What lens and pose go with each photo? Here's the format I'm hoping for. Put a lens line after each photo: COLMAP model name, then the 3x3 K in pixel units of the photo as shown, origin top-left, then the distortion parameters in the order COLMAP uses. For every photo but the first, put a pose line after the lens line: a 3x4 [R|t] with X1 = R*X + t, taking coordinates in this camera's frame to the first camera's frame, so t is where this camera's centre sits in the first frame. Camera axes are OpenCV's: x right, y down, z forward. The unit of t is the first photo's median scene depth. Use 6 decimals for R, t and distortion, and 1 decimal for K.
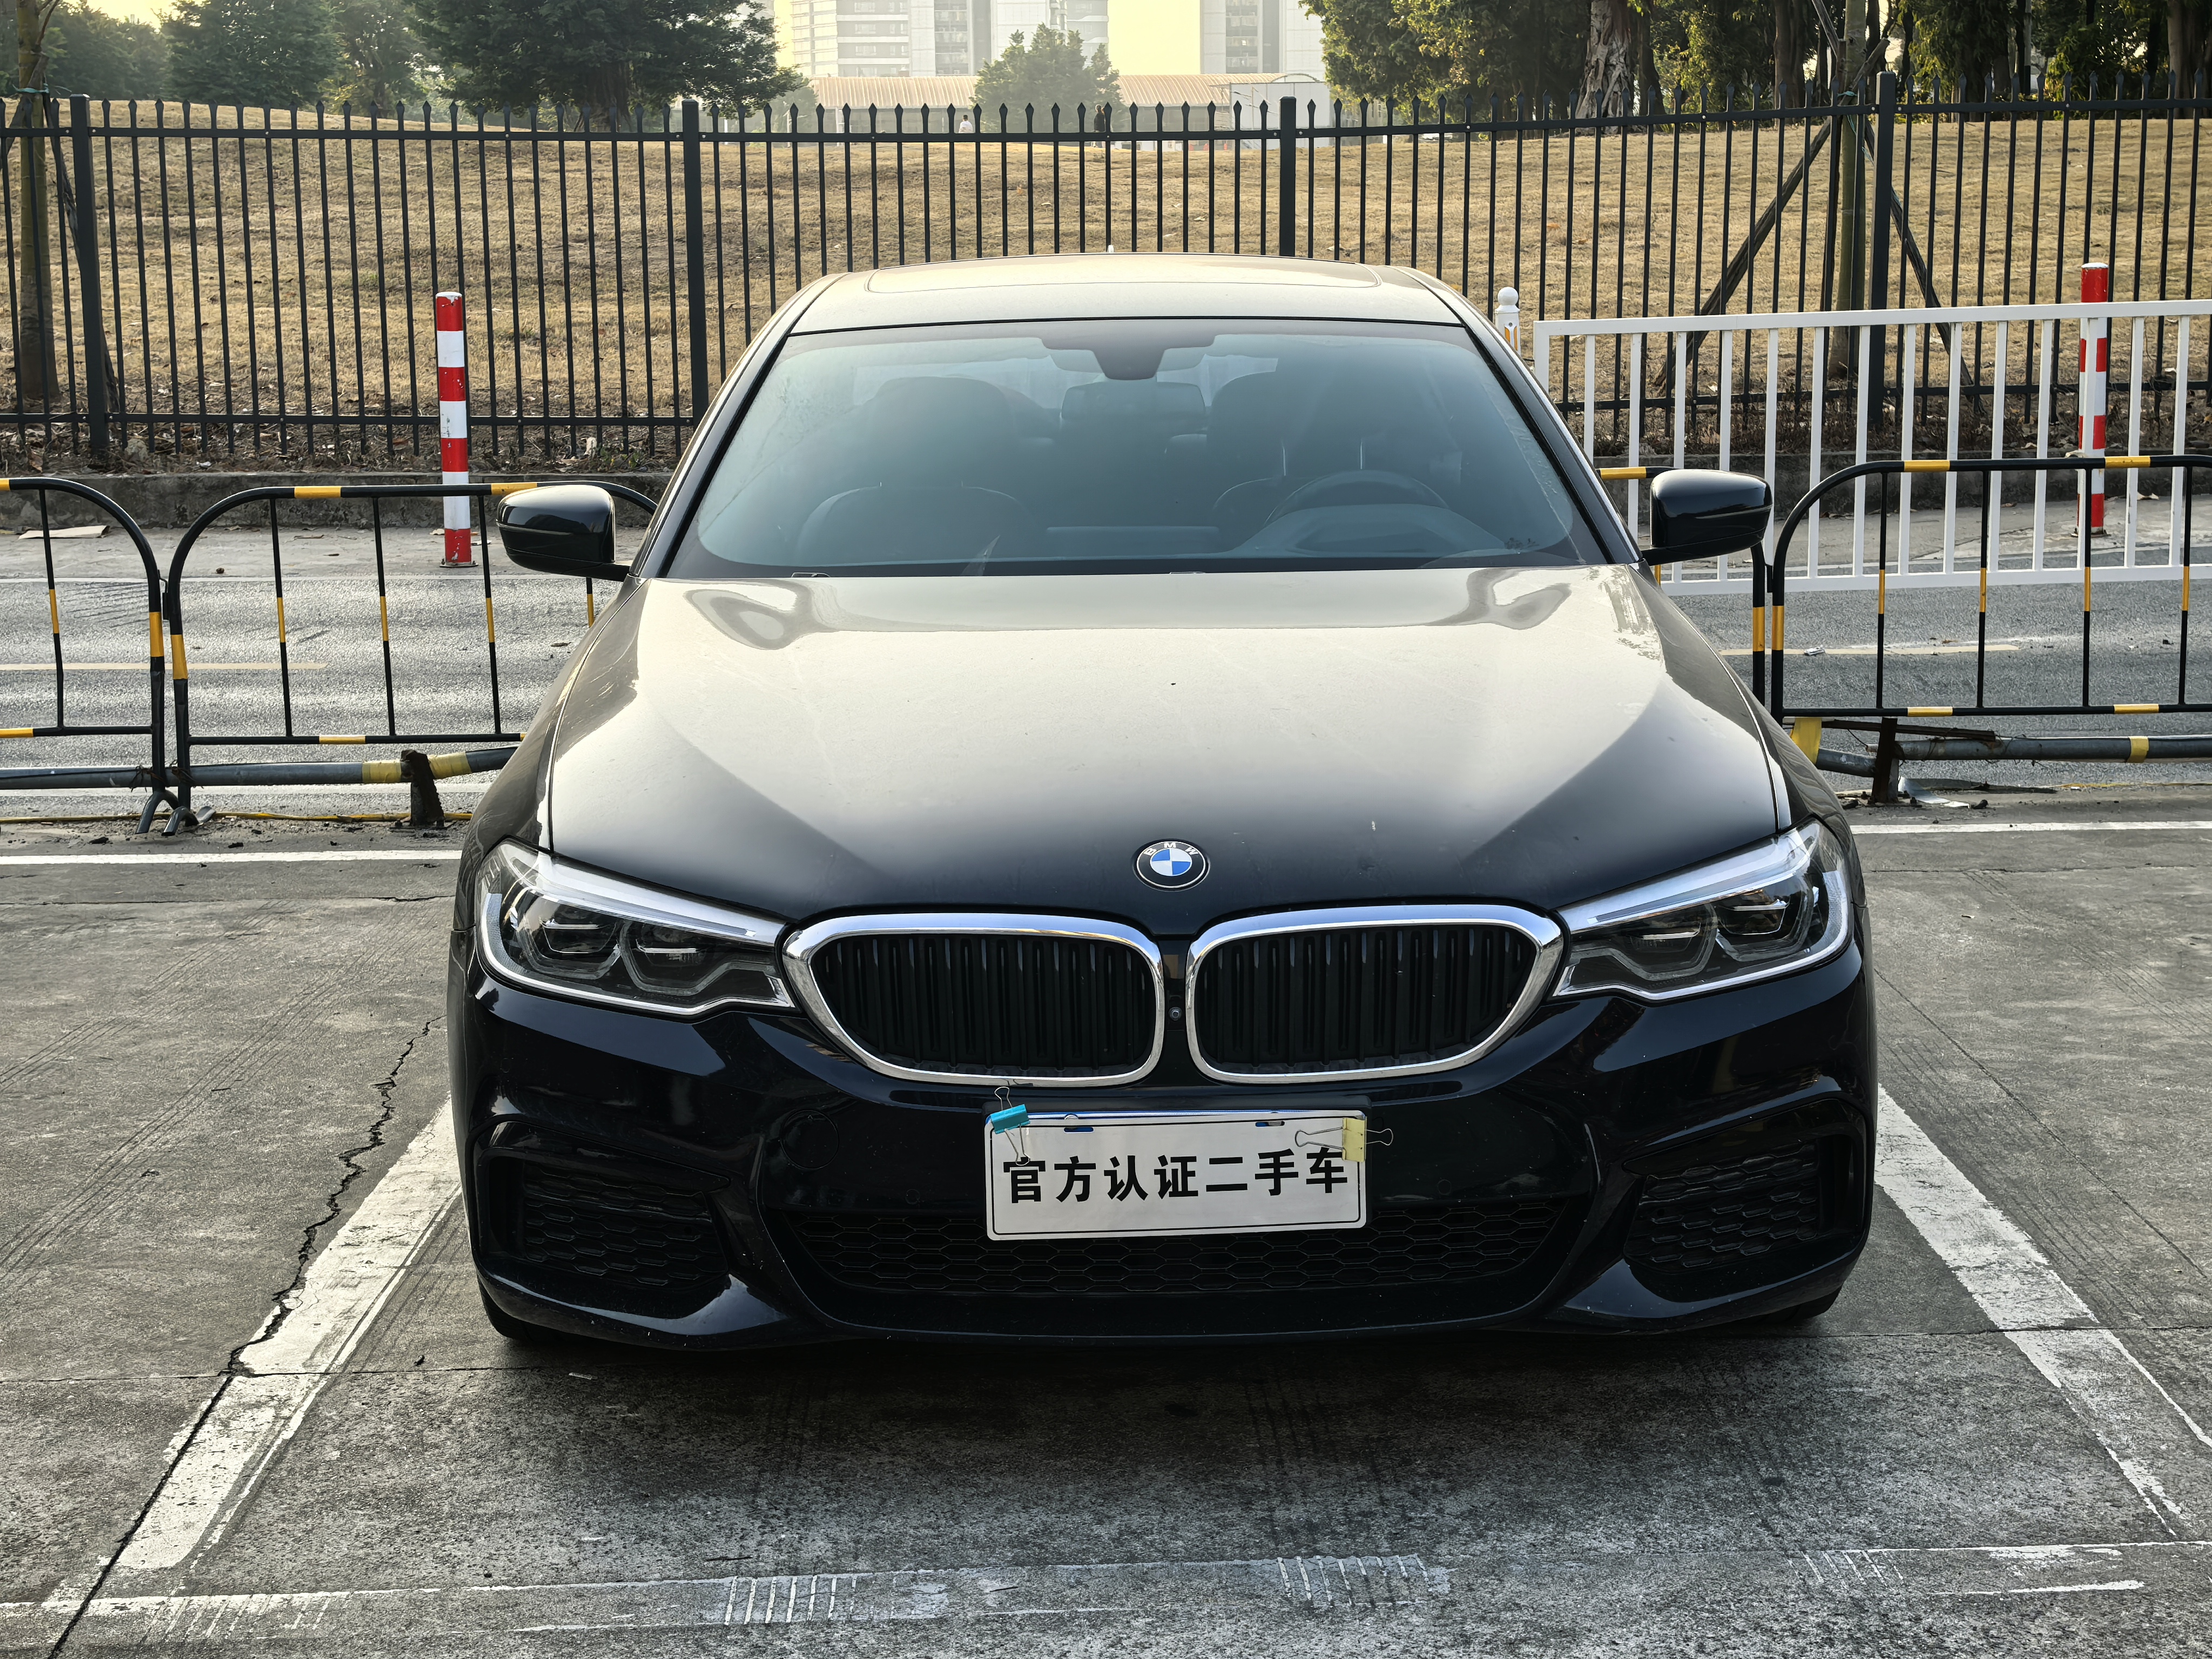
lens RADIAL K [[3524.8, 0, 1133.5], [0, 3524.8, 825.2], [0, 0, 1]] dist [0.314987, -1.449669]
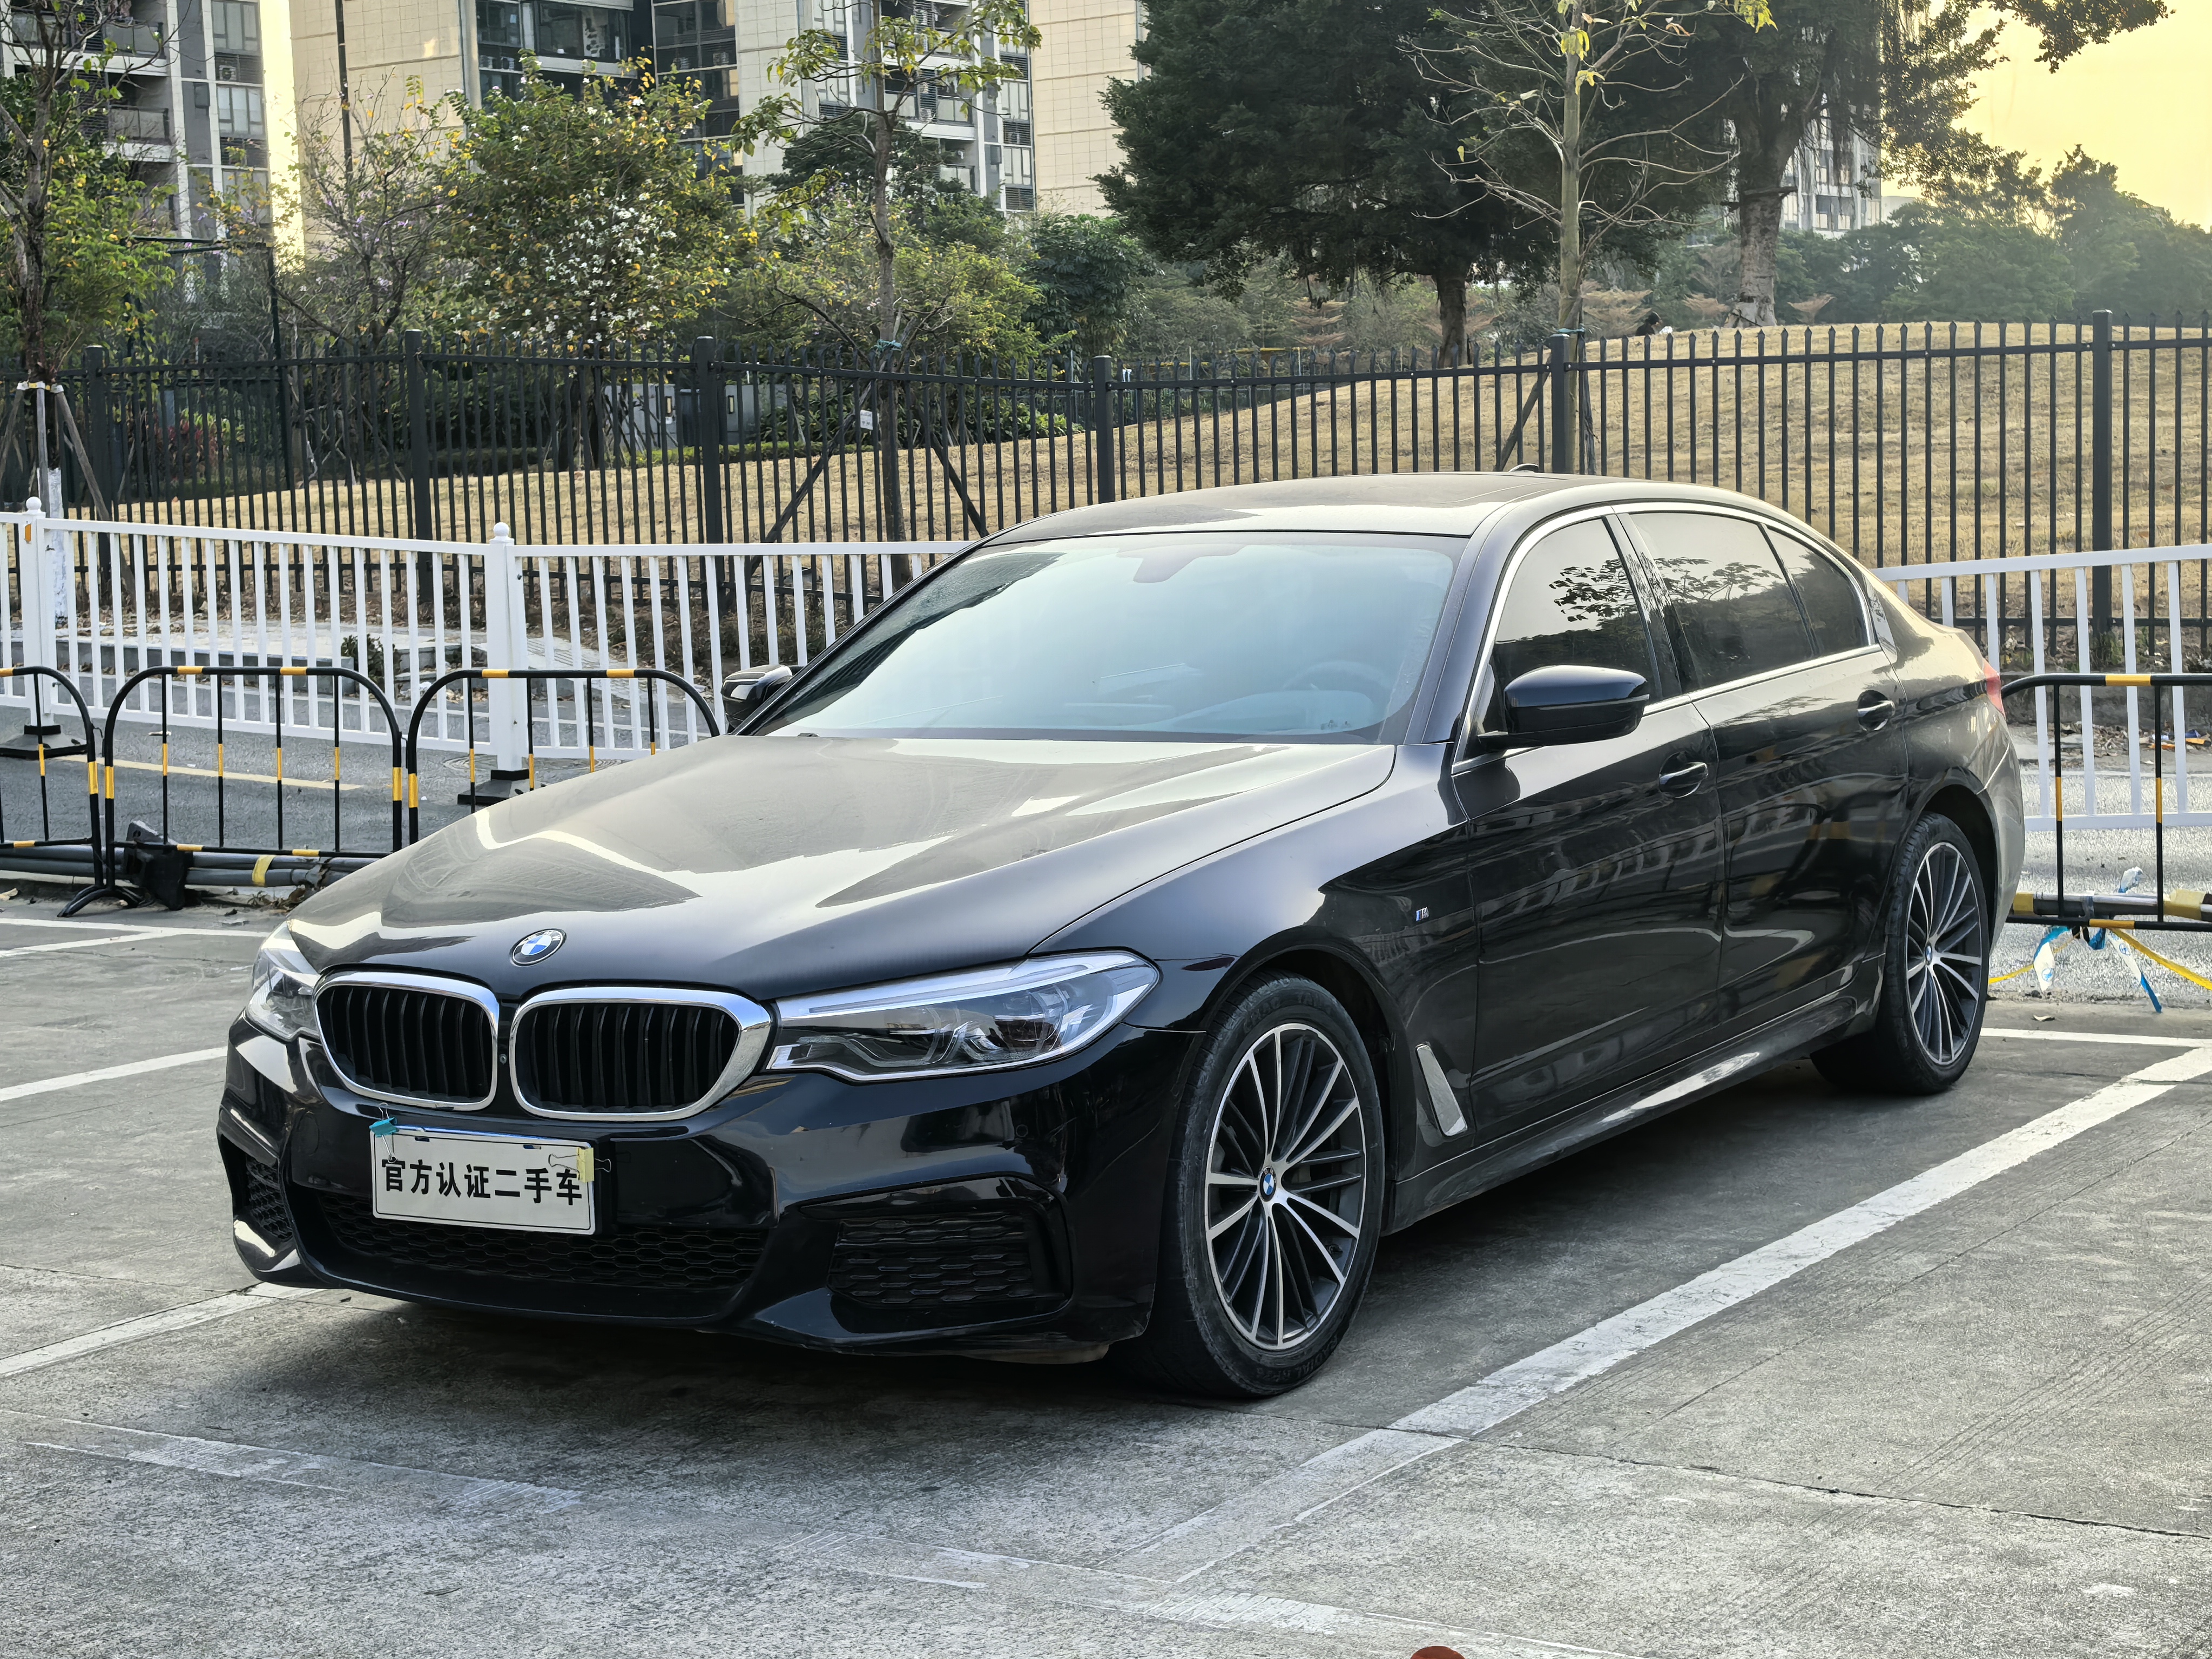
lens RADIAL K [[3519.7, 0, 1239.6], [0, 3519.7, 756.4], [0, 0, 1]] dist [0.336525, -0.000069]
pose [[0.843802, 0.035254, -0.535496, 0.958705], [-0.075038, 0.995788, -0.052684, -0.009916], [0.531383, 0.084638, 0.842893, 0.002683]]
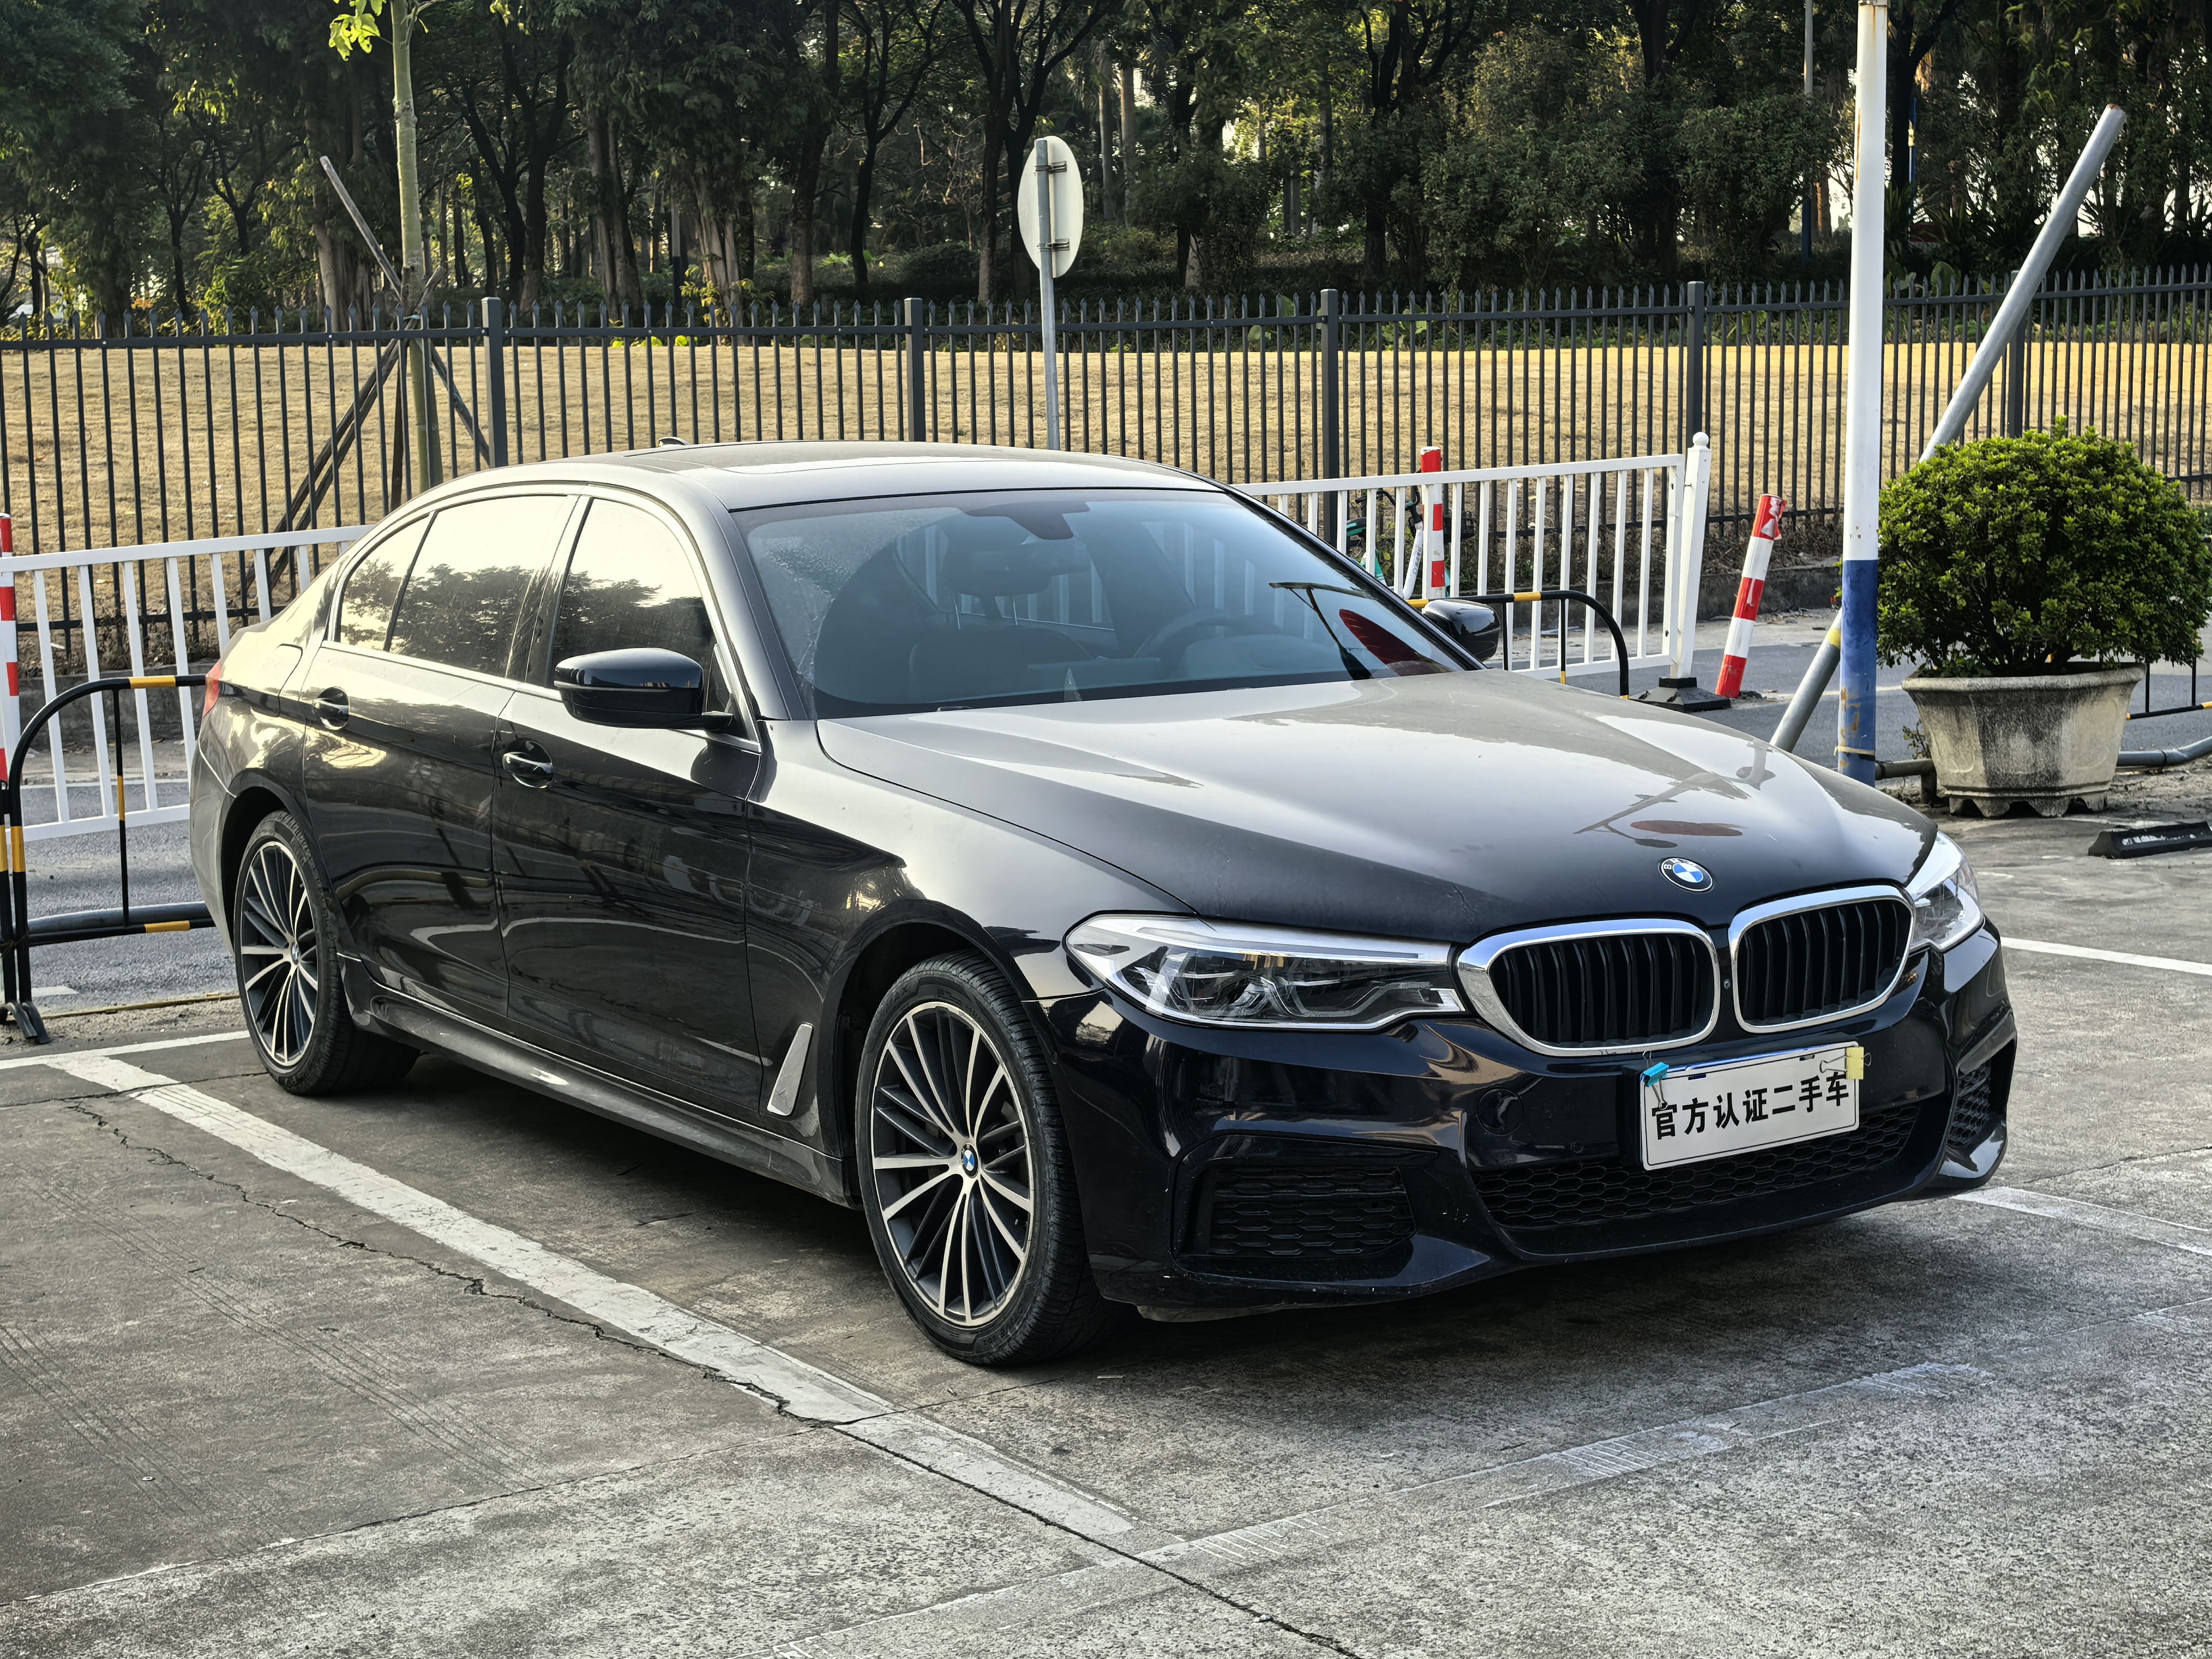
lens RADIAL K [[3524.8, 0, 1133.5], [0, 3524.8, 825.2], [0, 0, 1]] dist [0.314987, -1.449669]
pose [[0.851833, -0.072817, 0.518728, -0.856256], [0.104800, 0.993960, -0.032569, 0.014361], [-0.513223, 0.082106, 0.854319, -0.022595]]
